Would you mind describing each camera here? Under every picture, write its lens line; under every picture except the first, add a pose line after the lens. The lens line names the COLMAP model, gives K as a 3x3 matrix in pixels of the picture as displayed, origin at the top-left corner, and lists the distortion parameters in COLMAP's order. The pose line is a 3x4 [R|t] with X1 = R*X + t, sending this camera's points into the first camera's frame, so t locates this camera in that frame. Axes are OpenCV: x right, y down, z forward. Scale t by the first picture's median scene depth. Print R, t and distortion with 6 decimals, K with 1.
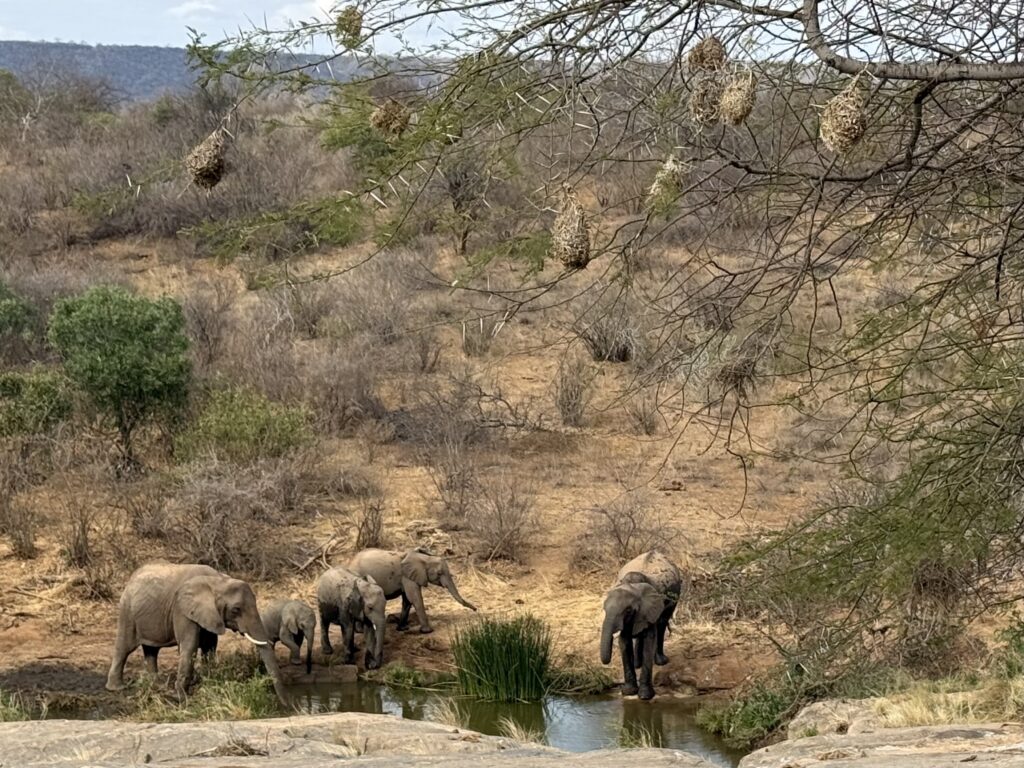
lens RADIAL K [[2063.0, 0, 512.1], [0, 2063.0, 384.3], [0, 0, 1]] dist [0.031803, 0.000000]
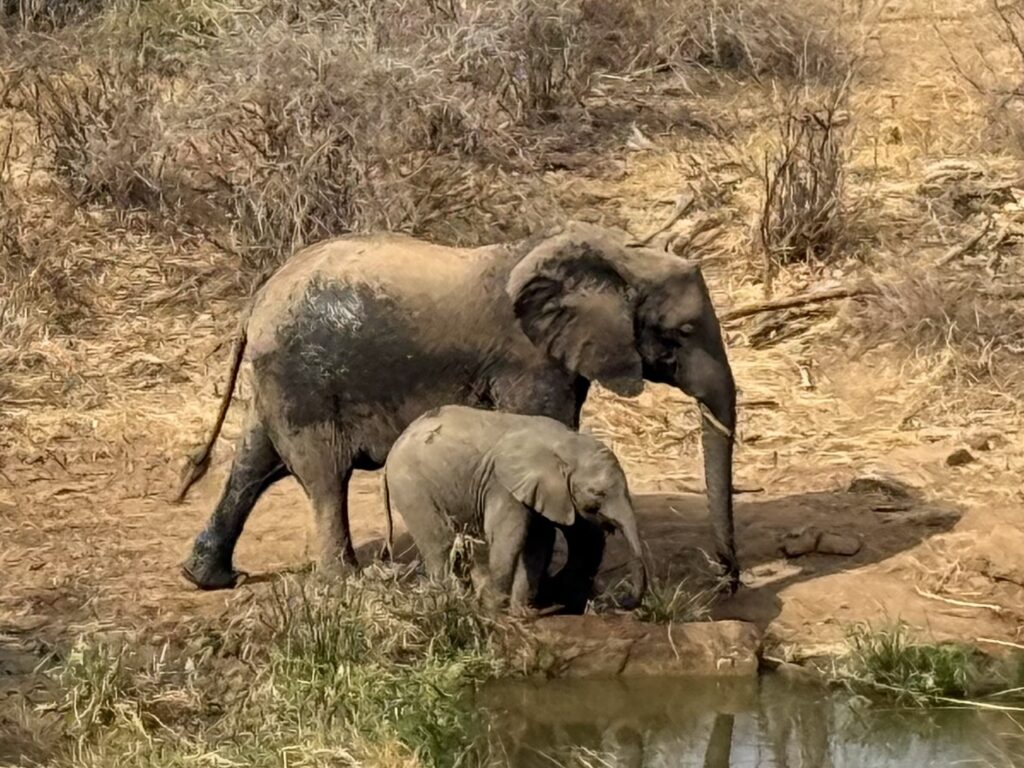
lens RADIAL K [[3515.4, 0, 512.2], [0, 3515.4, 383.9], [0, 0, 1]] dist [-0.141881, 0.000000]
pose [[0.990168, 0.007814, -0.139661, -0.038282], [-0.008113, 0.999966, -0.001573, 0.101467], [0.139644, 0.002691, 0.990198, 0.472555]]
